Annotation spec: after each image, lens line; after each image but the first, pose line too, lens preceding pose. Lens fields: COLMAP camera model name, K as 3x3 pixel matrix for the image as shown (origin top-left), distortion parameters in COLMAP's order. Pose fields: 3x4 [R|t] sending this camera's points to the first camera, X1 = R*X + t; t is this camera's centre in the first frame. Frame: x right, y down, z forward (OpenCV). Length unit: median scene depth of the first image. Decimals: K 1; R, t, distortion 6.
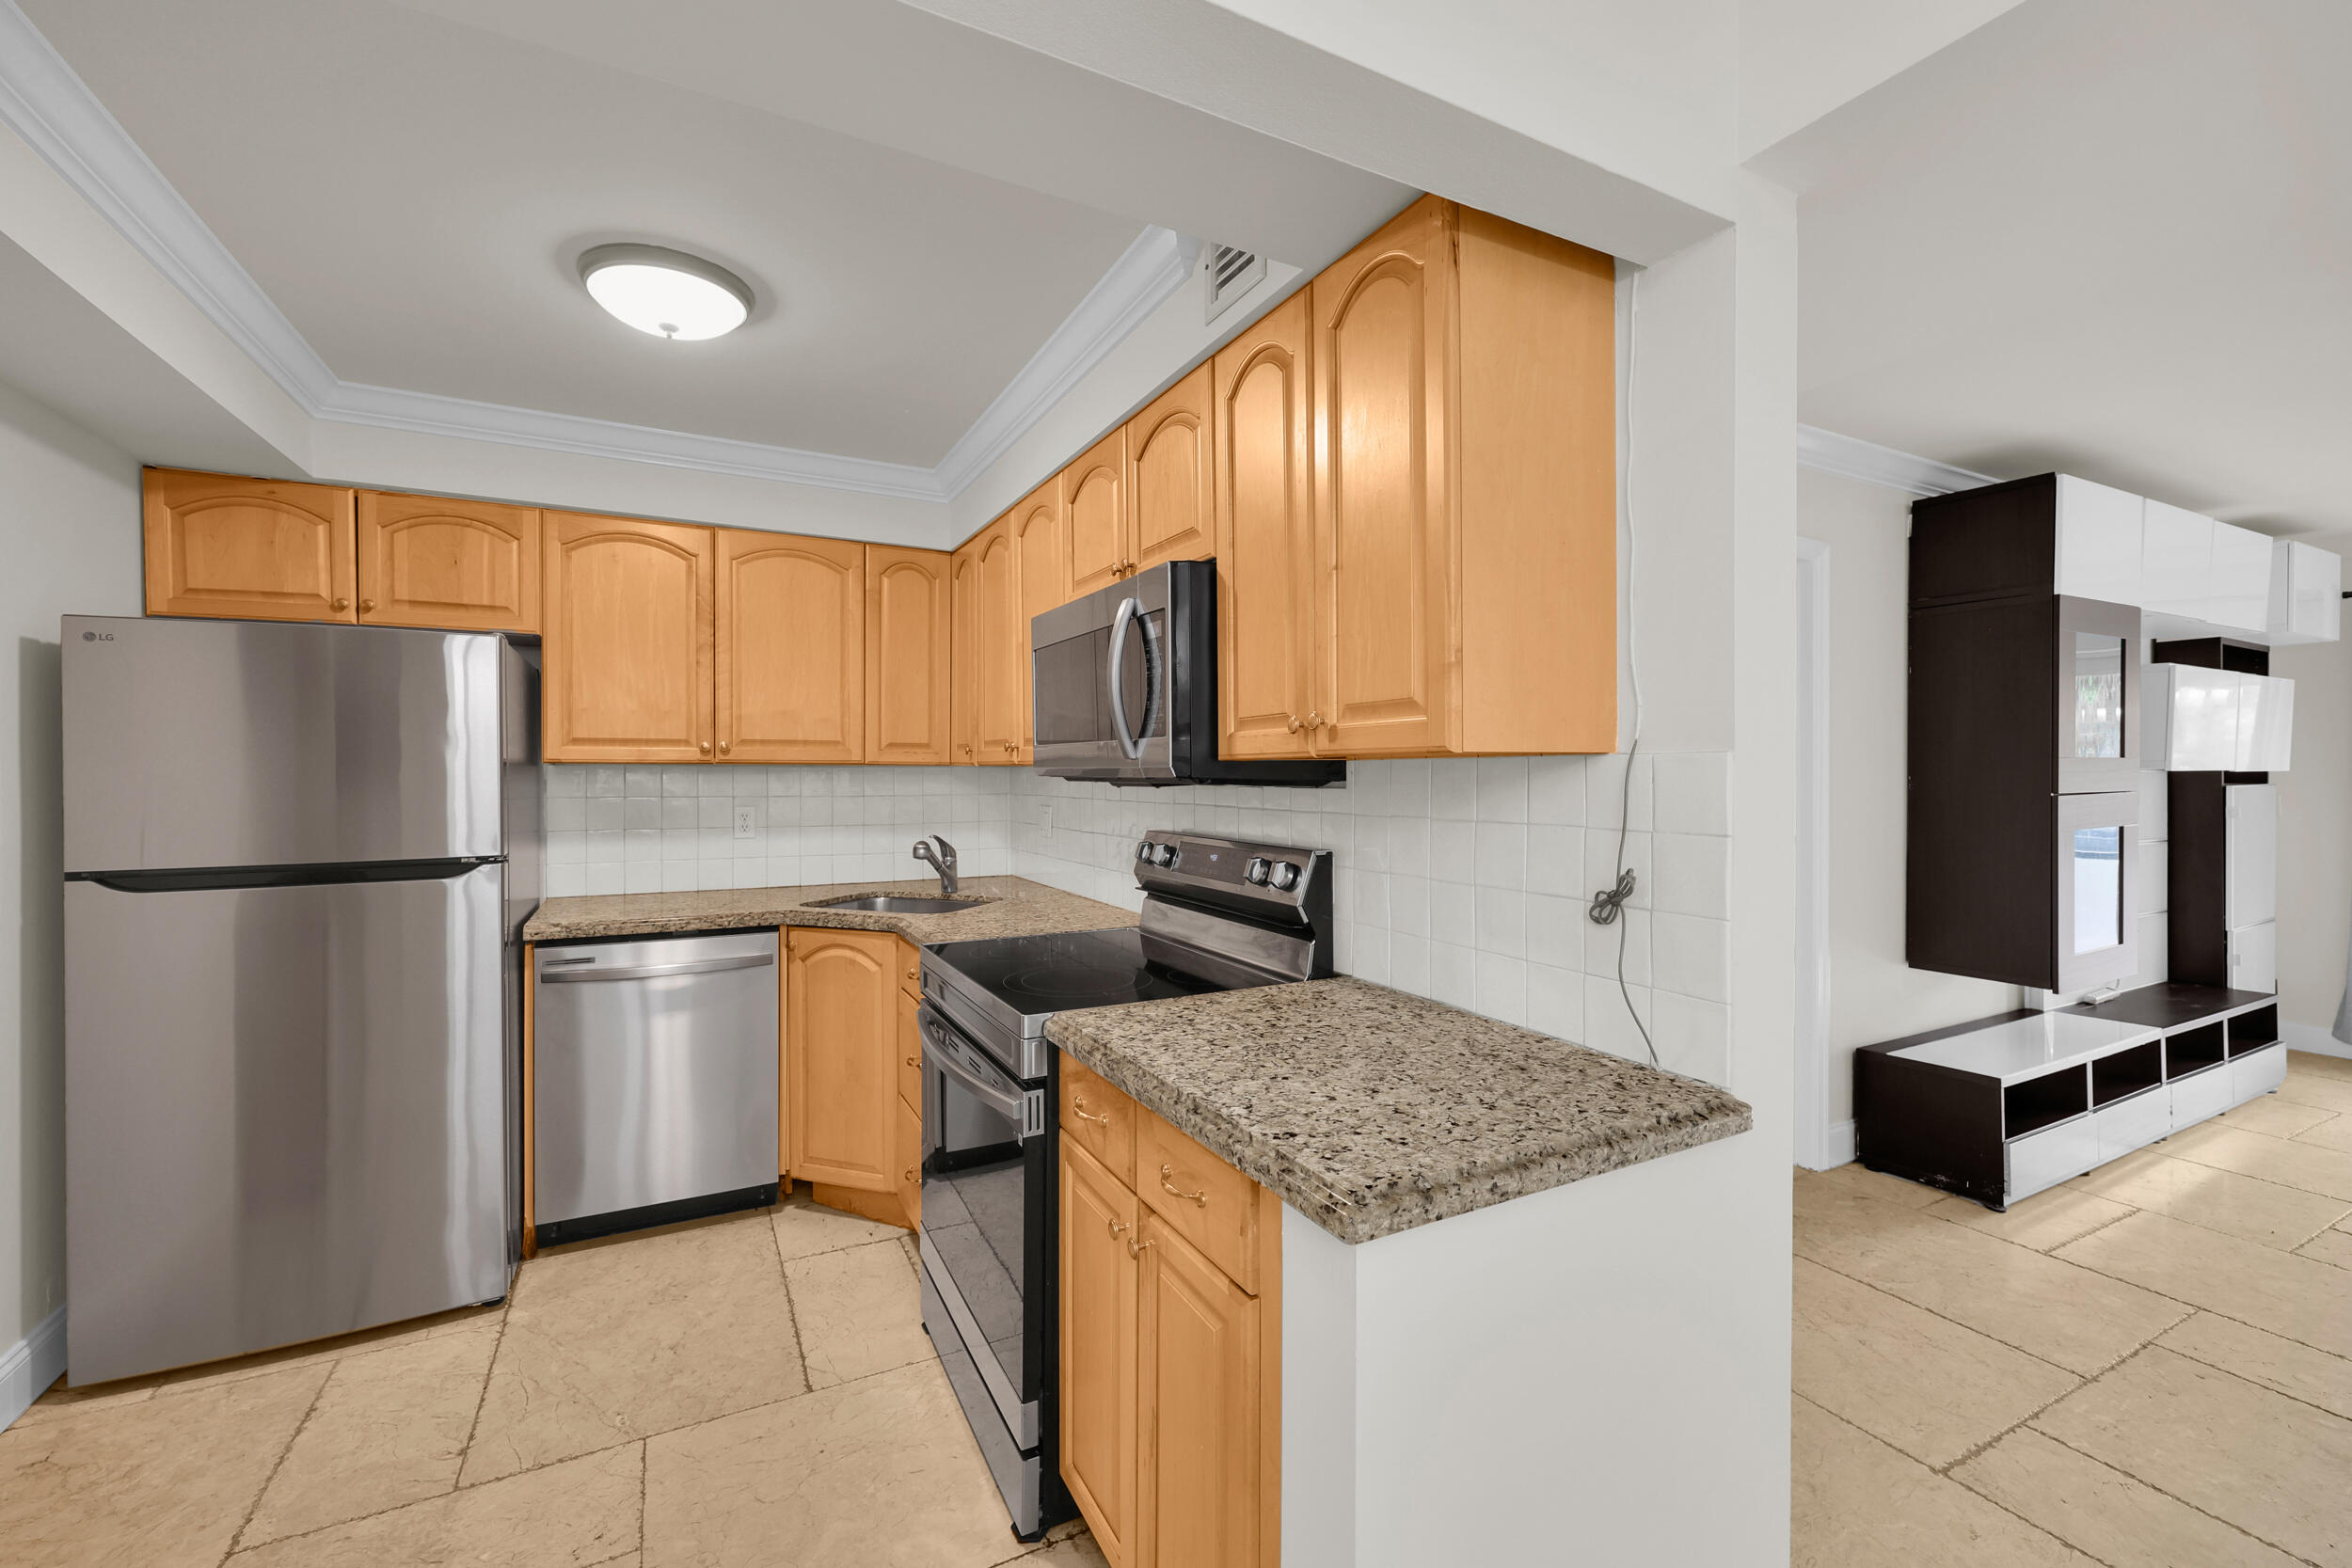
lens RADIAL K [[965.2, 0, 1172.7], [0, 965.2, 775.3], [0, 0, 1]] dist [0.002485, 0.000449]
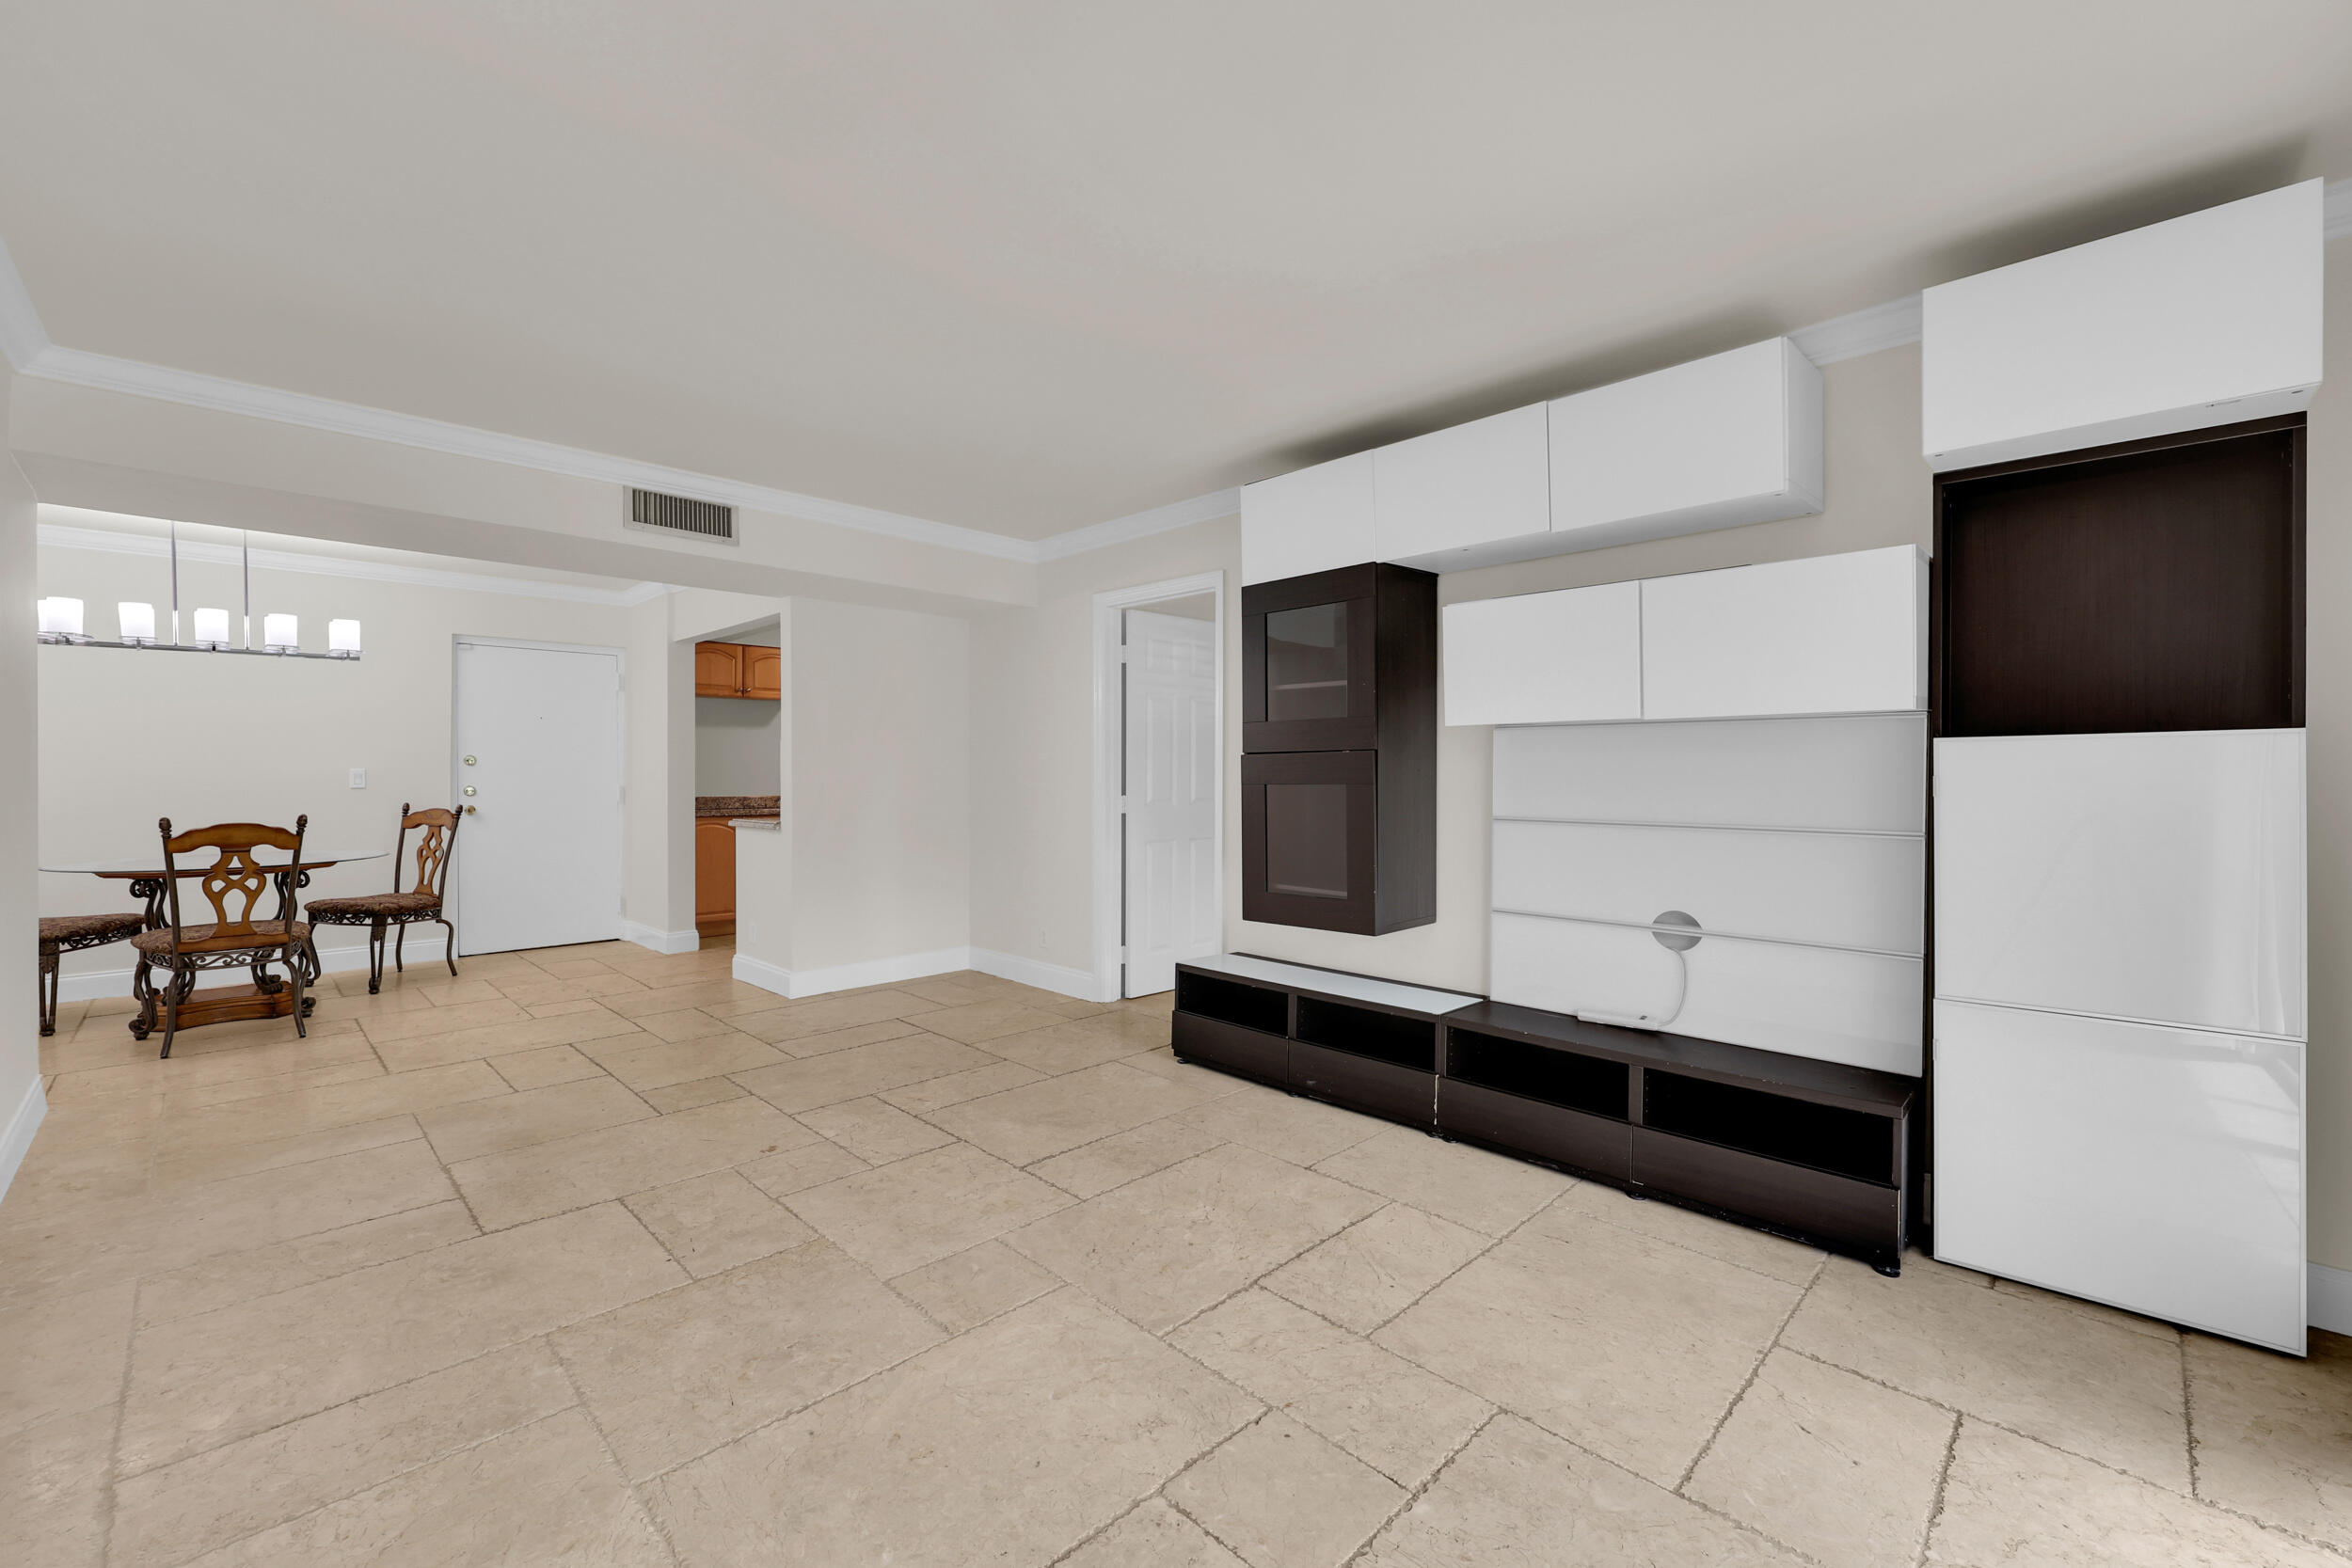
lens RADIAL K [[957.5, 0, 1172.7], [0, 957.5, 780.5], [0, 0, 1]] dist [0.001363, 0.000170]
pose [[0.297347, 0.007607, -0.954739, 2.032941], [-0.003547, 0.999970, 0.006863, 0.044655], [0.954763, 0.001346, 0.297365, 0.563720]]
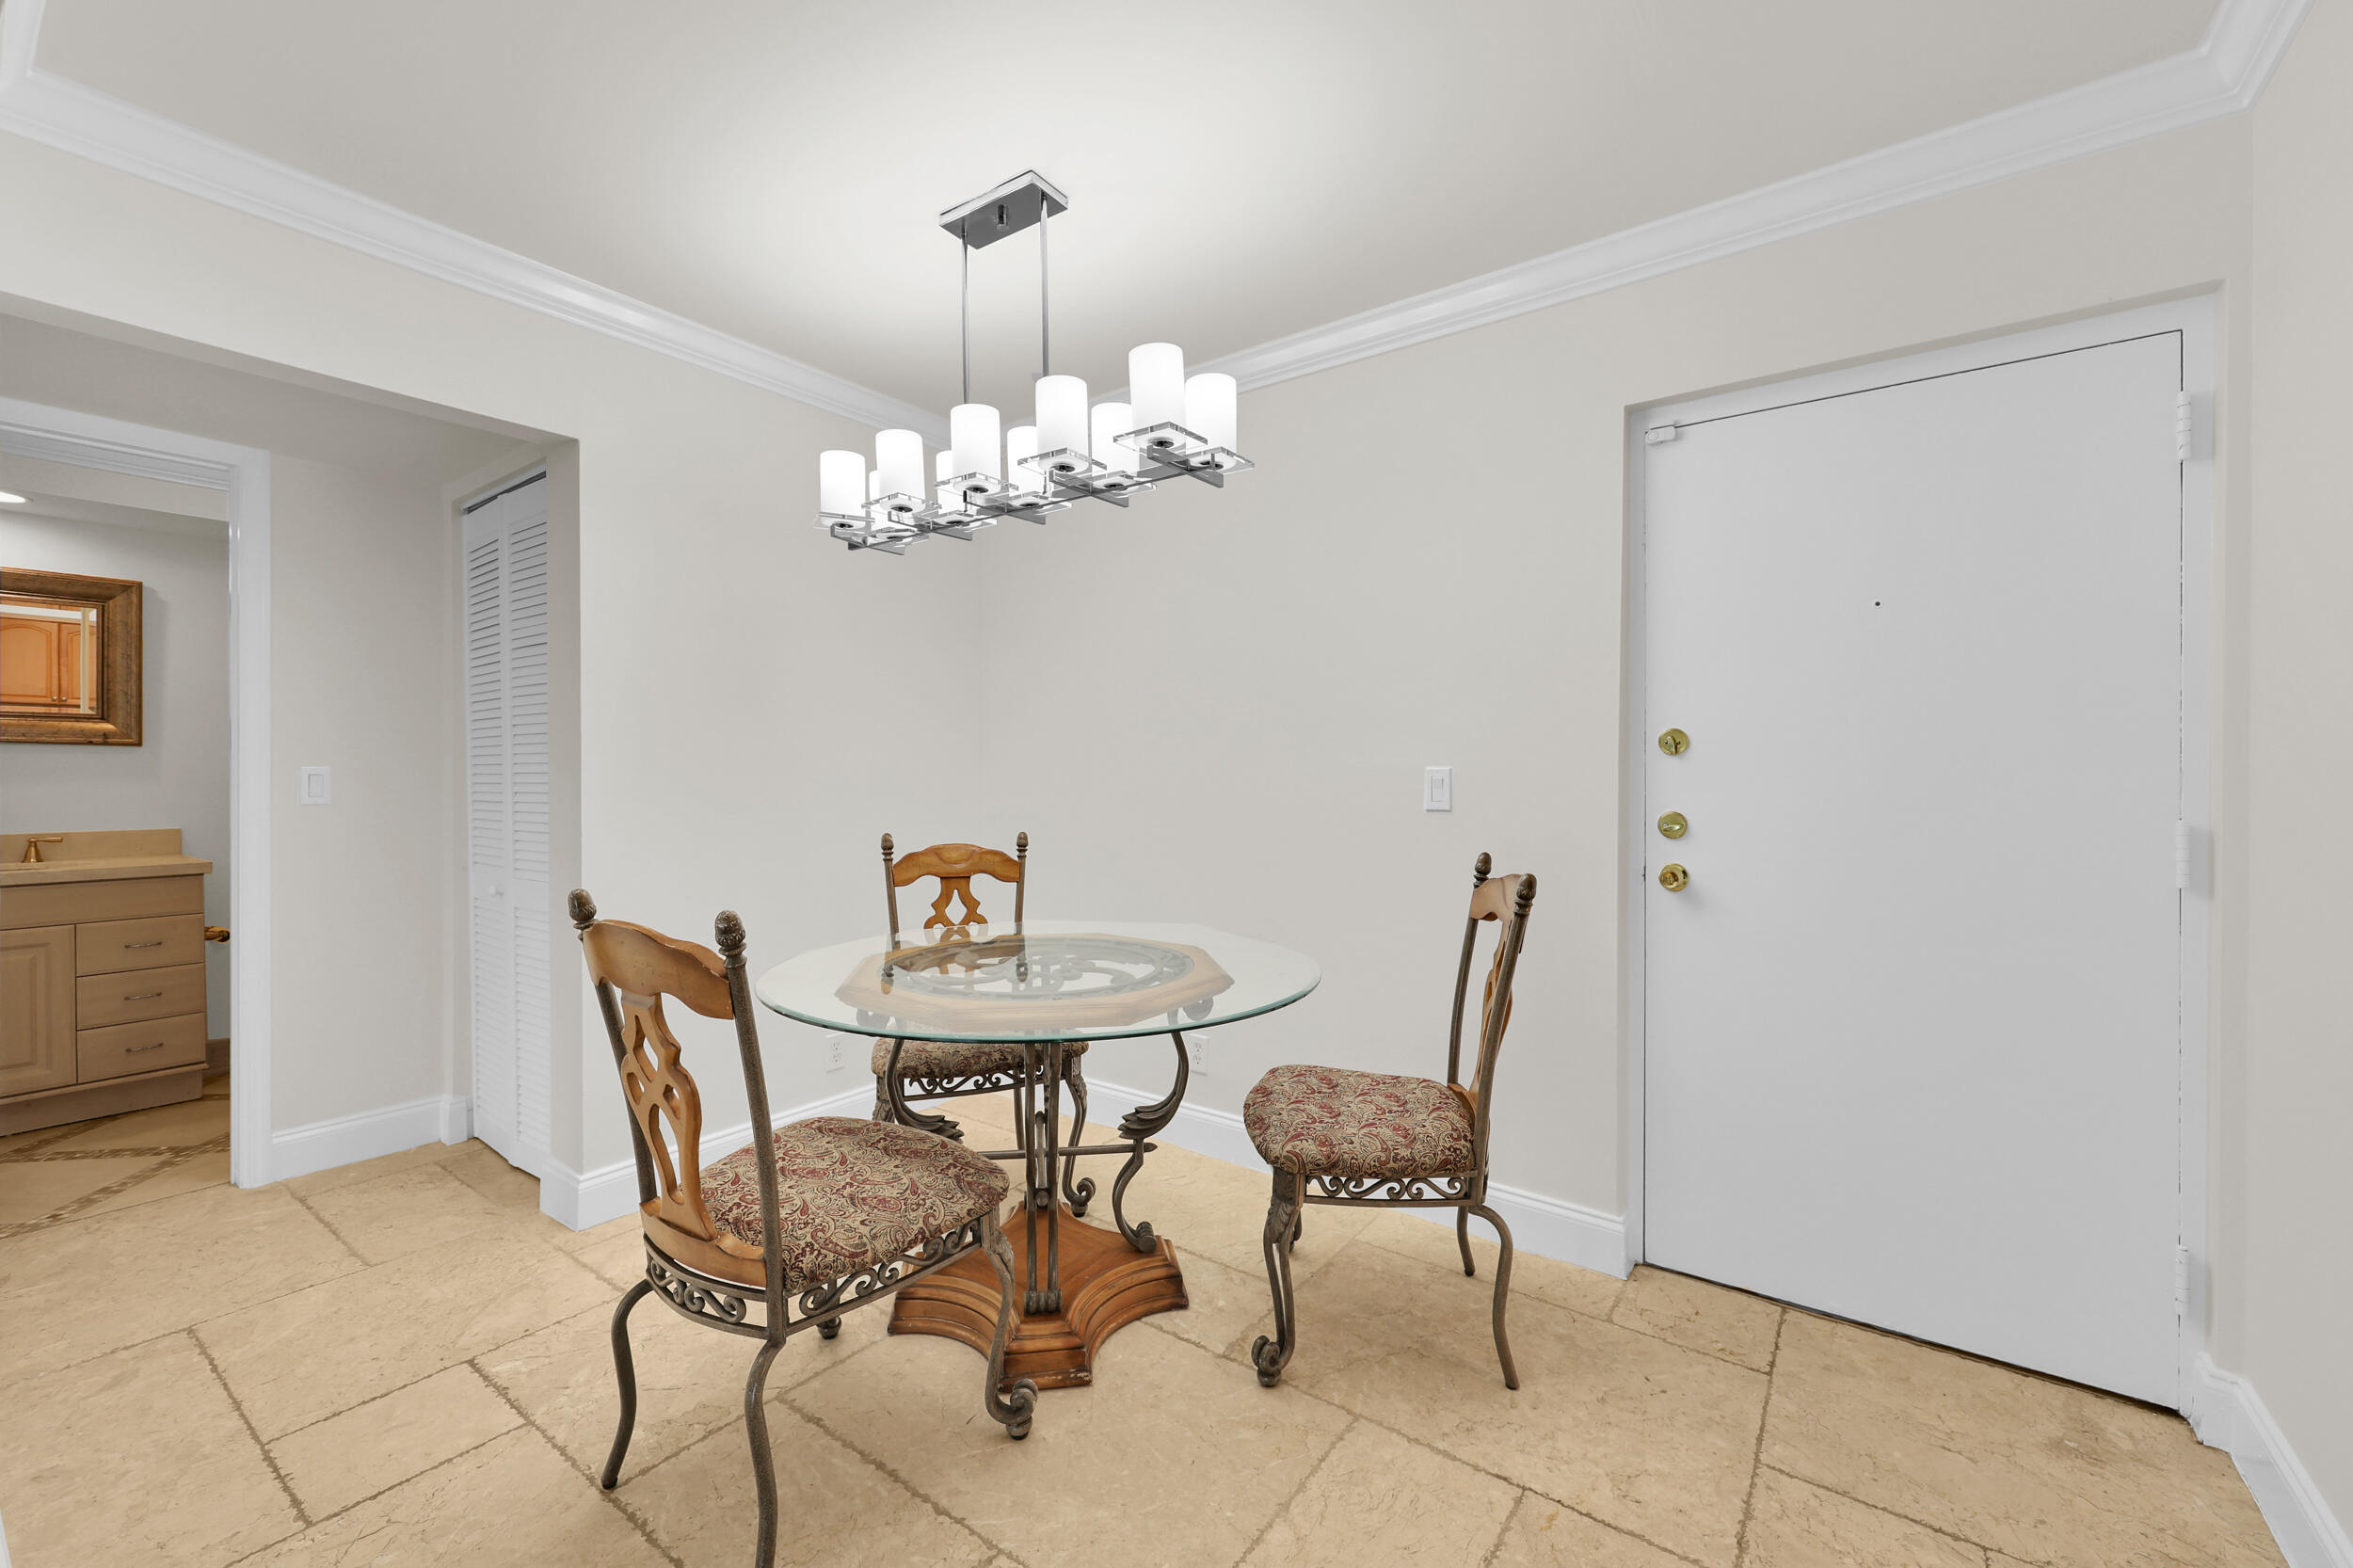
lens RADIAL K [[969.8, 0, 1167.5], [0, 969.8, 782.0], [0, 0, 1]] dist [-0.001570, -0.000244]
pose [[-0.896668, 0.001736, -0.442699, 0.345831], [-0.000513, 0.999988, 0.004961, 0.048273], [0.442702, 0.004676, -0.896656, 0.248691]]
